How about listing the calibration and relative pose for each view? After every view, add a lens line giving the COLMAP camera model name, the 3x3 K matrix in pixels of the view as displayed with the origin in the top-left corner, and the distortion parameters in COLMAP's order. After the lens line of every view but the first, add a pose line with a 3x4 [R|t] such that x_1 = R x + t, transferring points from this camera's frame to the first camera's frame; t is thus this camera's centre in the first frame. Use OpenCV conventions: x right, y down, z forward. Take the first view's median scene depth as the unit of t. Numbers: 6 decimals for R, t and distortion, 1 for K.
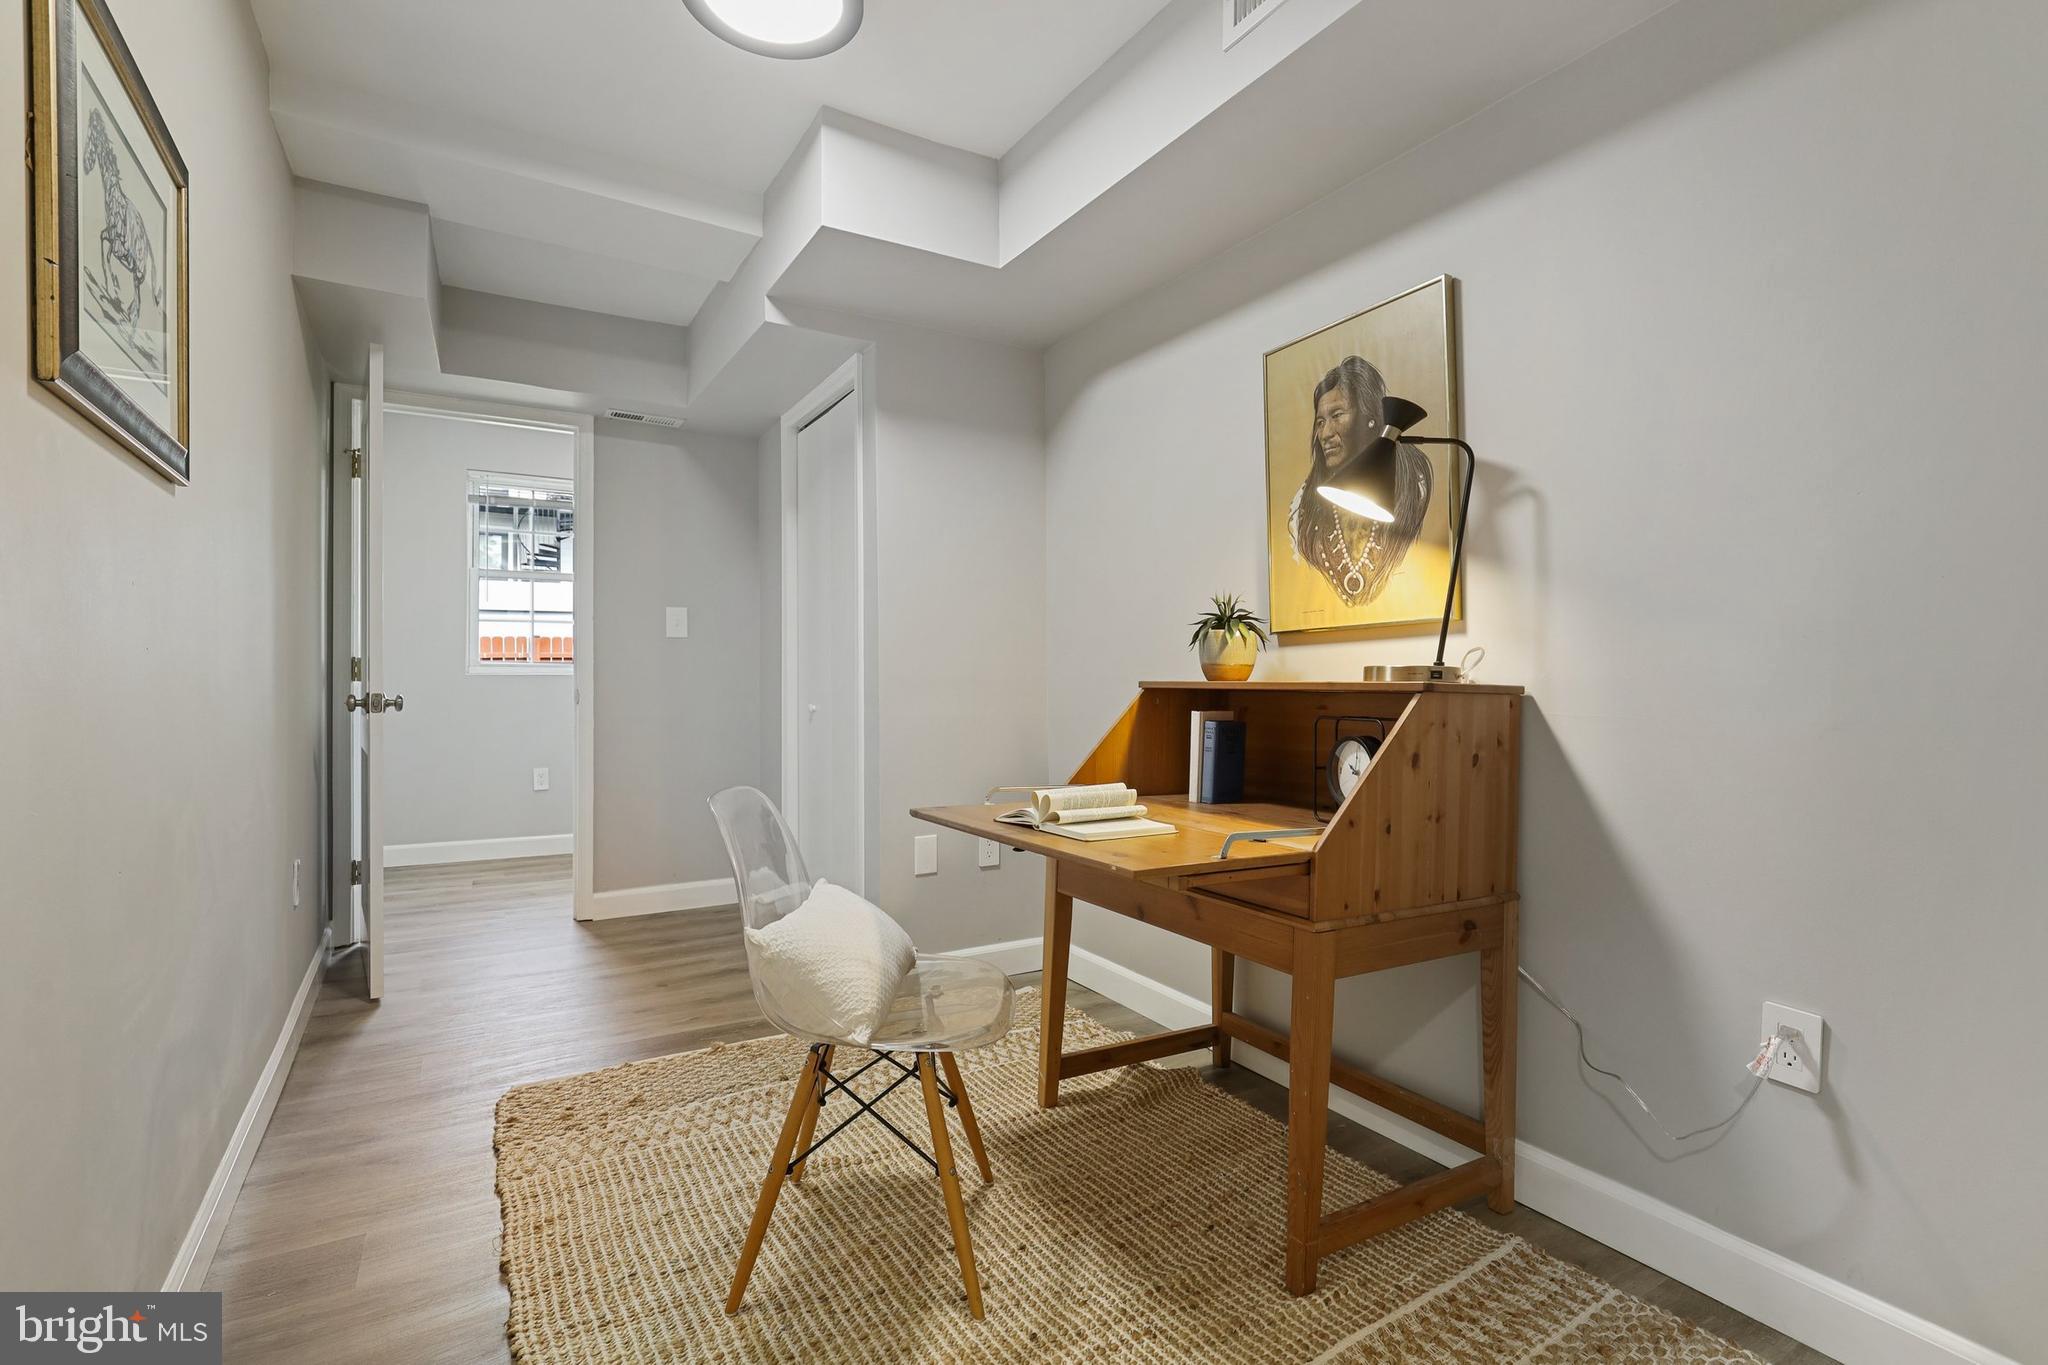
lens RADIAL K [[928.2, 0, 1013.7], [0, 928.2, 691.2], [0, 0, 1]] dist [-0.010557, 0.000578]
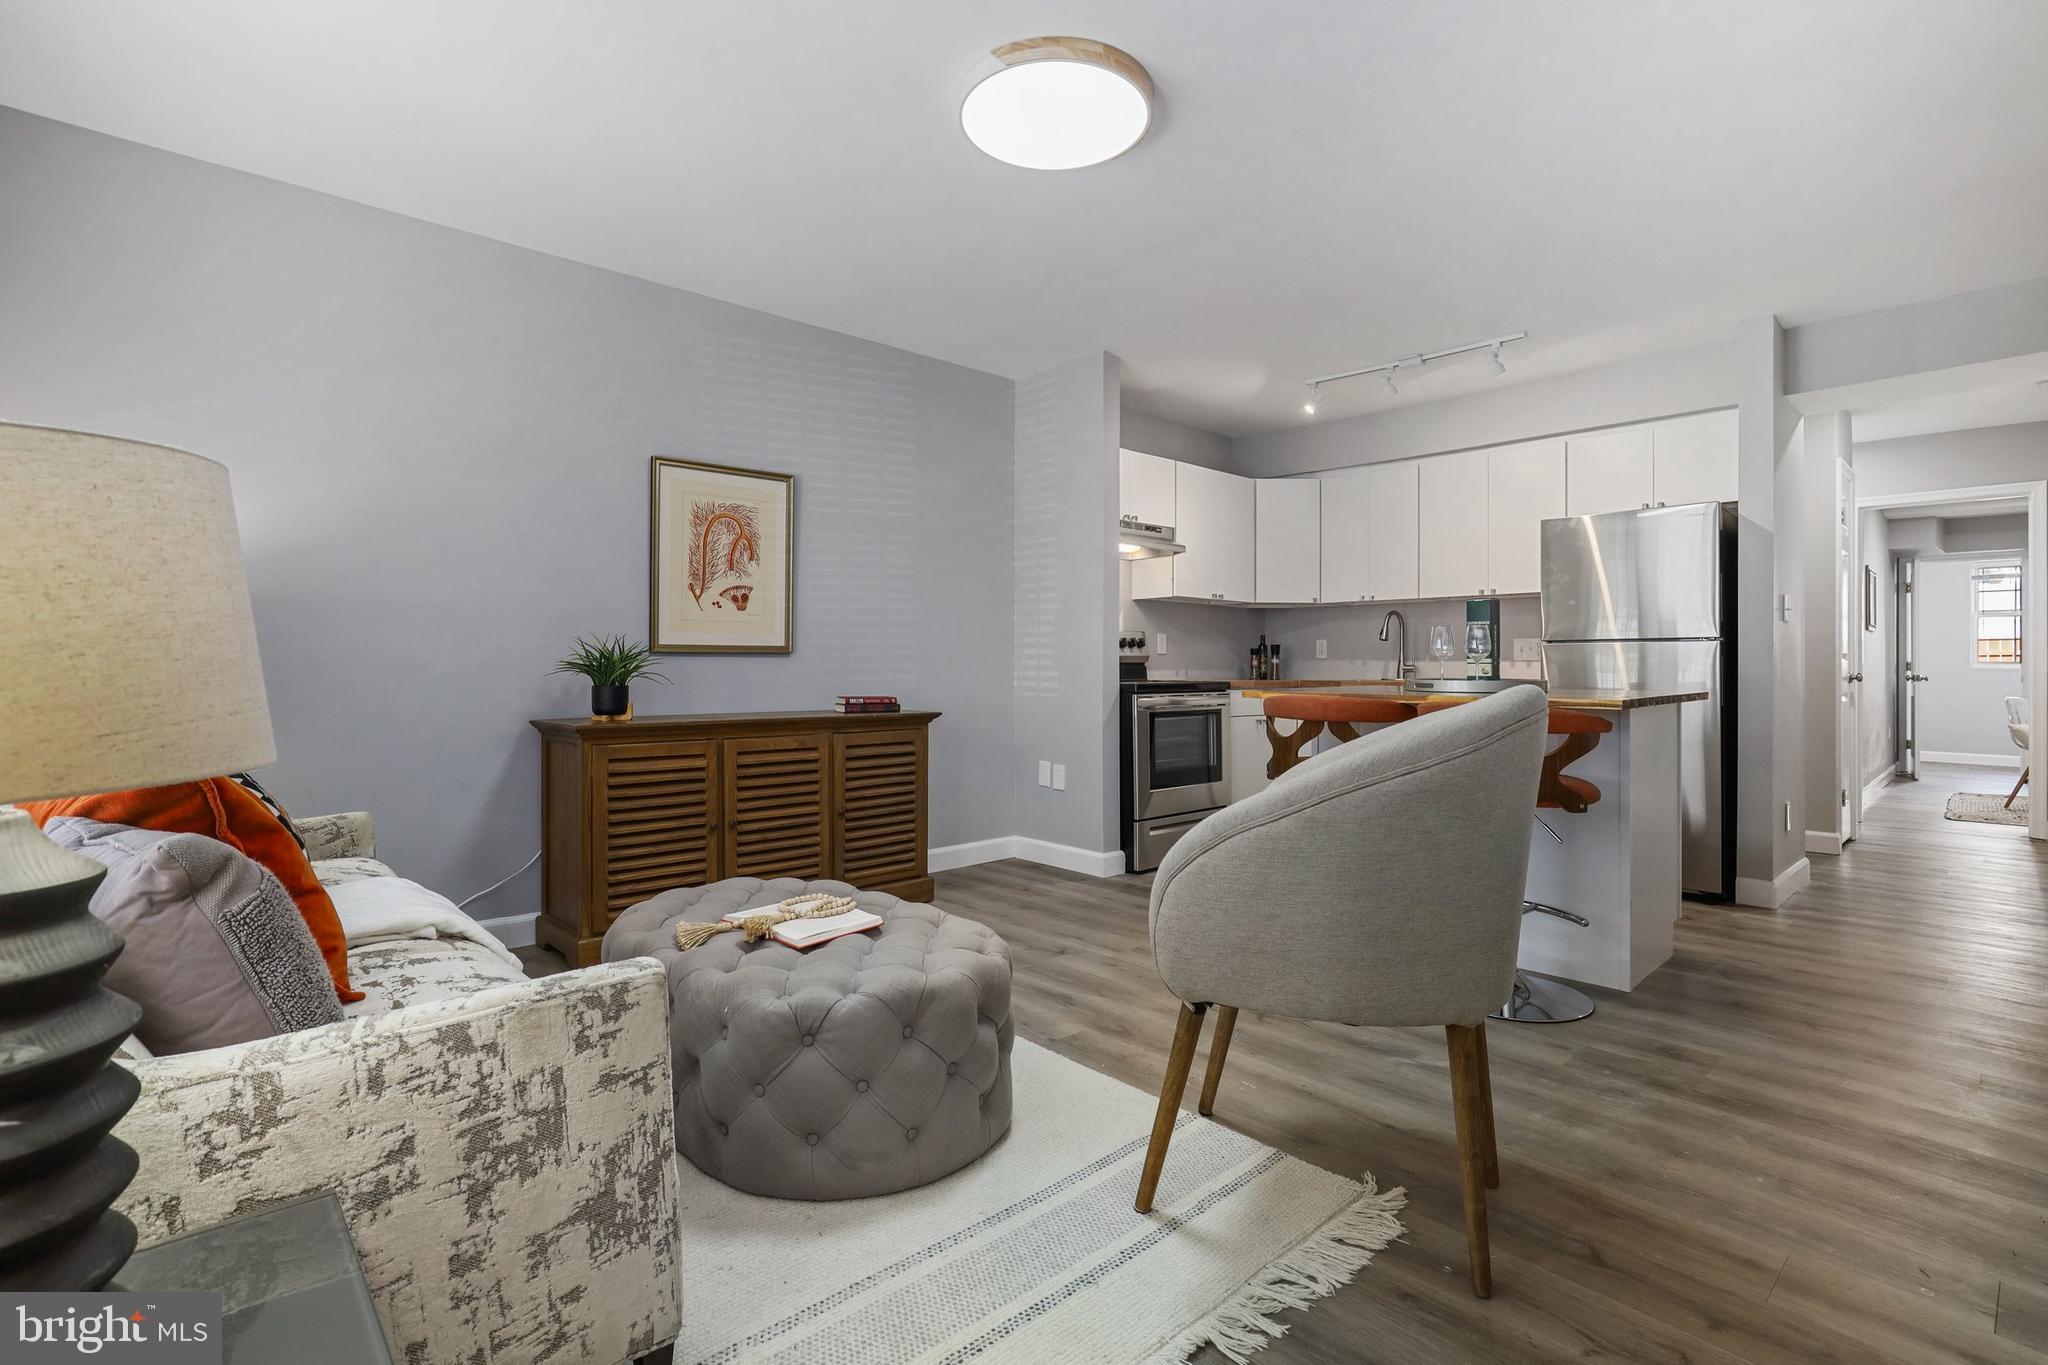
lens RADIAL K [[958.1, 0, 1012.7], [0, 958.1, 659.5], [0, 0, 1]] dist [-0.024622, 0.012698]
pose [[0.197007, -0.010694, -0.980344, 1.433701], [-0.010665, 0.999858, -0.013050, 0.019567], [0.980344, 0.013027, 0.196865, -2.040361]]
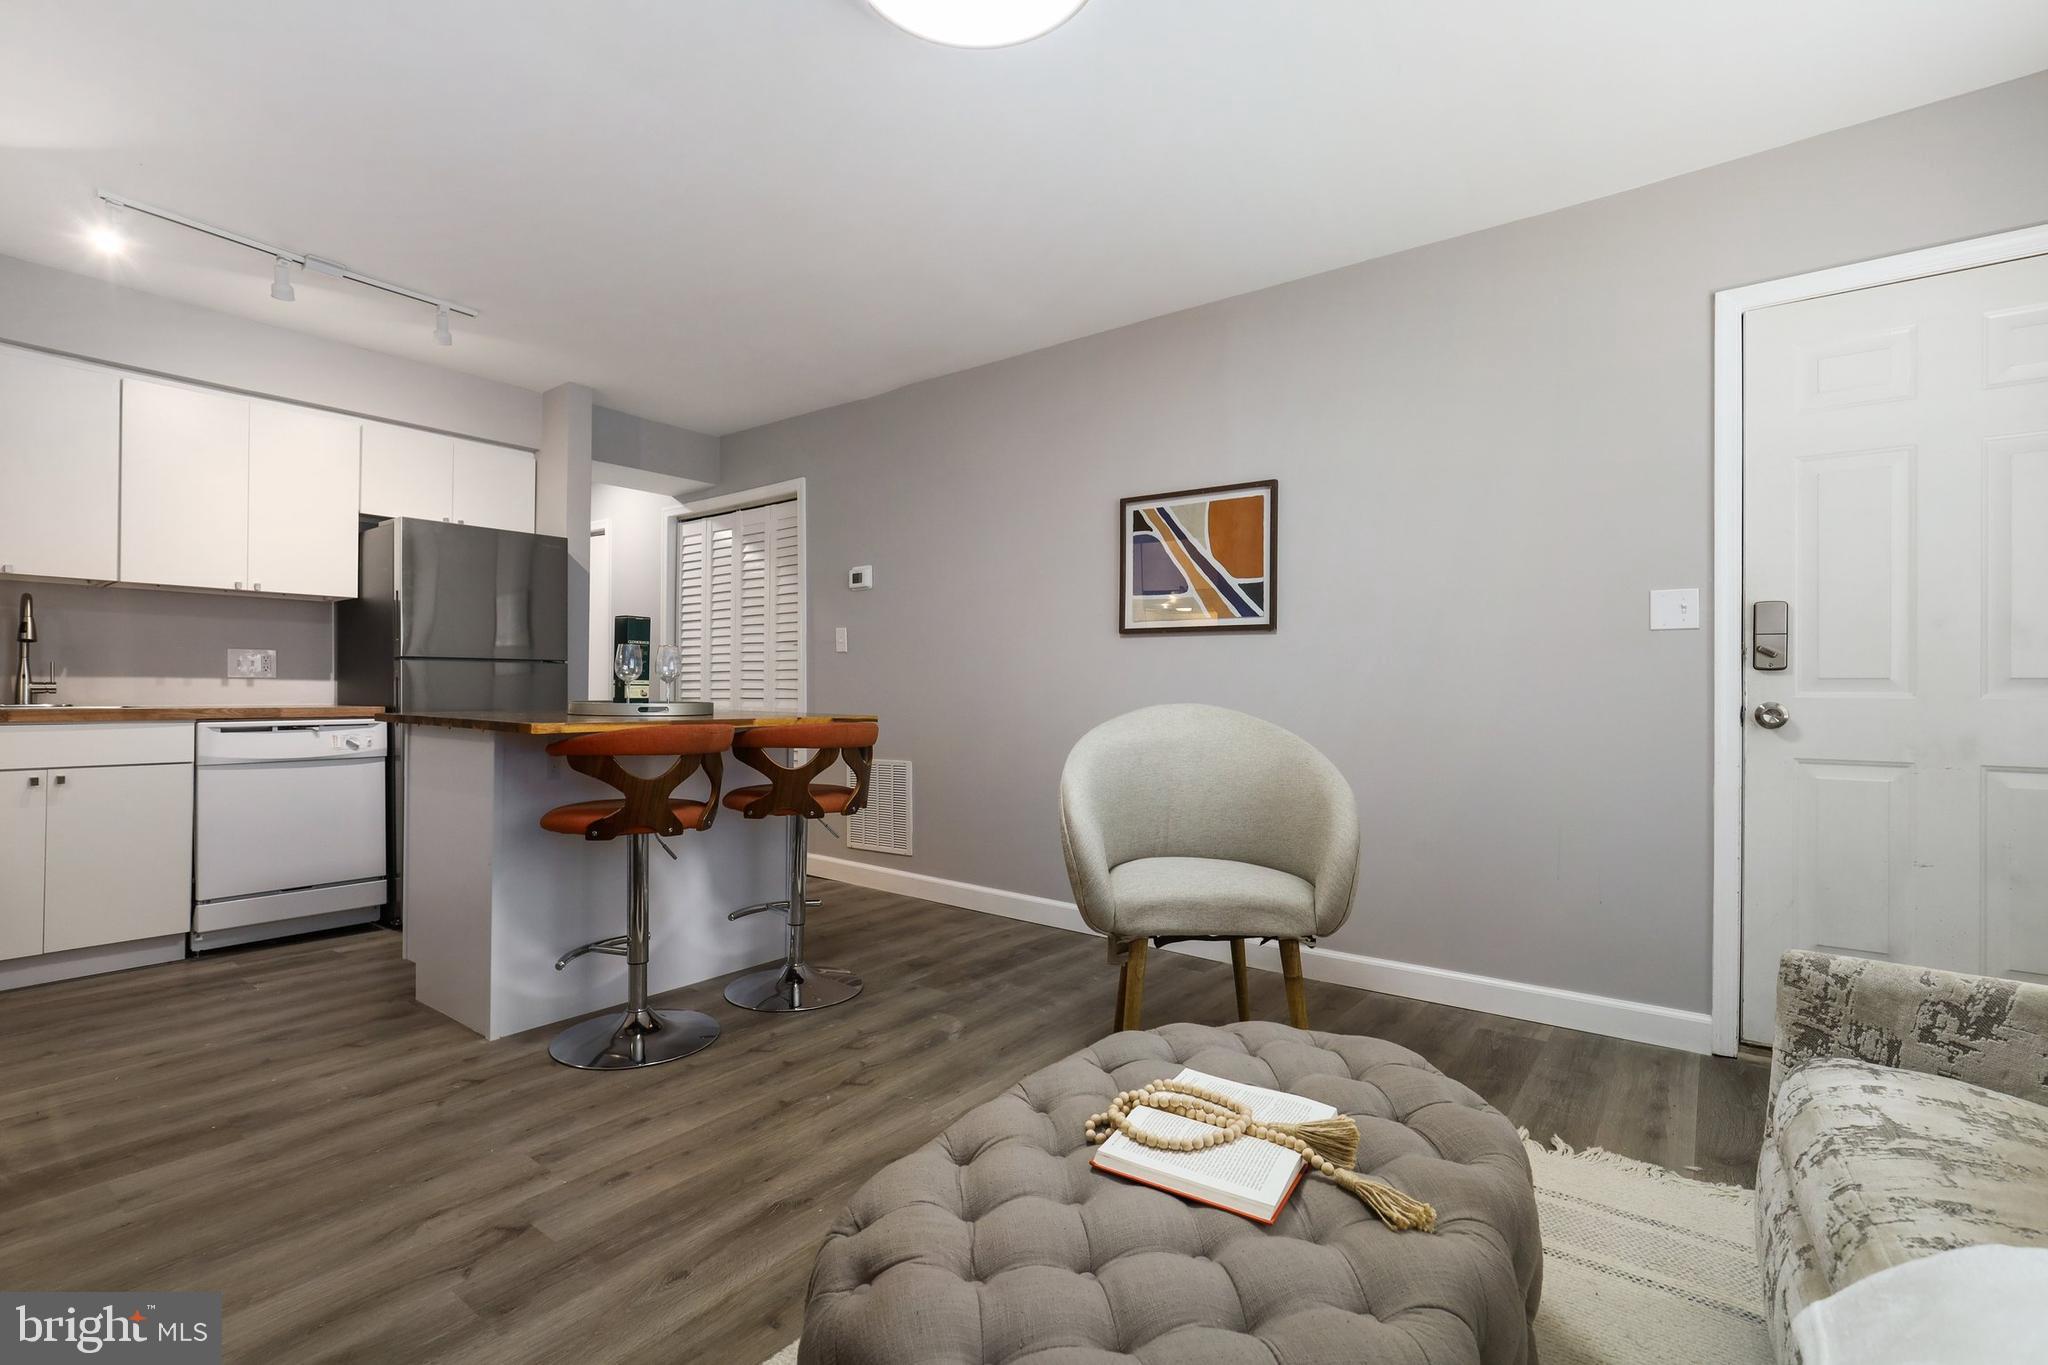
lens RADIAL K [[926.4, 0, 1014.4], [0, 926.4, 683.6], [0, 0, 1]] dist [-0.018522, 0.006536]
pose [[0.926616, 0.003160, 0.375996, 0.550424], [0.001971, 0.999910, -0.013262, 0.016865], [-0.376004, 0.013030, 0.926526, -2.359135]]
